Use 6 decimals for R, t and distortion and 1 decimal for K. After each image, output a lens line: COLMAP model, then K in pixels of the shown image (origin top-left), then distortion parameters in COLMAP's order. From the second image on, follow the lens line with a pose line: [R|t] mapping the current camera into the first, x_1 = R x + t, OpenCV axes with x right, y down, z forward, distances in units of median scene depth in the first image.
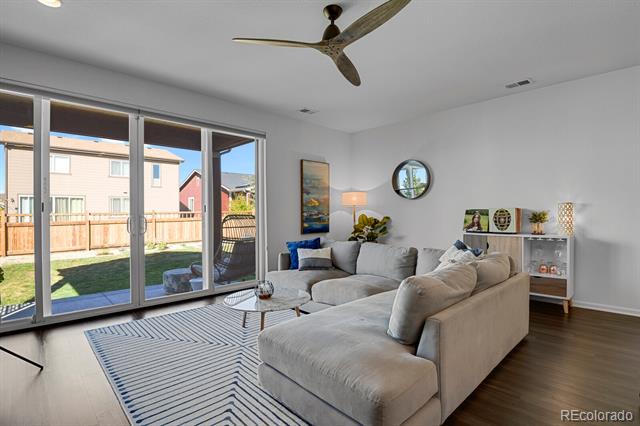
lens RADIAL K [[313.3, 0, 321.6], [0, 313.3, 215.2], [0, 0, 1]] dist [-0.024154, -0.003201]
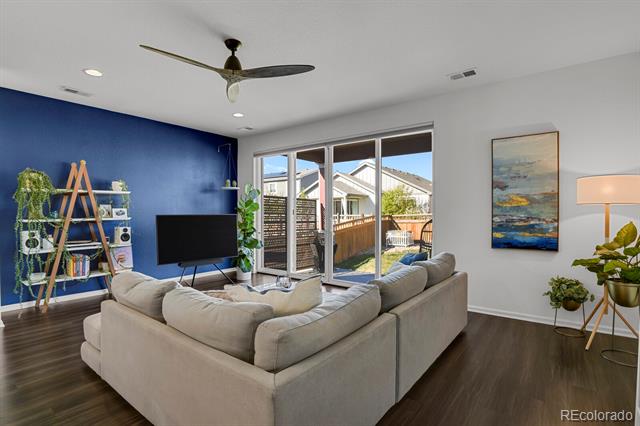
lens RADIAL K [[313.3, 0, 320.2], [0, 313.3, 213.0], [0, 0, 1]] dist [-0.024154, -0.003201]
pose [[0.146981, 0.005748, -0.989123, 0.526769], [-0.006725, 0.999966, 0.004812, -0.016236], [0.989116, 0.005945, 0.147015, 0.496090]]
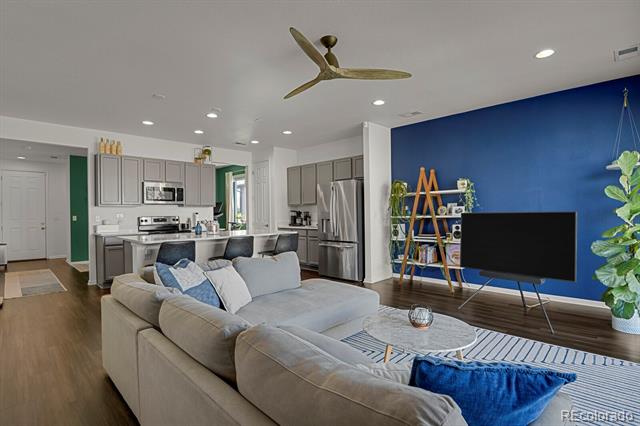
lens RADIAL K [[313.3, 0, 320.7], [0, 313.3, 214.8], [0, 0, 1]] dist [-0.024154, -0.003201]
pose [[-0.999366, 0.018268, -0.030563, 0.050249], [0.017758, 0.999700, 0.016879, -0.019026], [0.030863, 0.016326, -0.999390, 0.923977]]
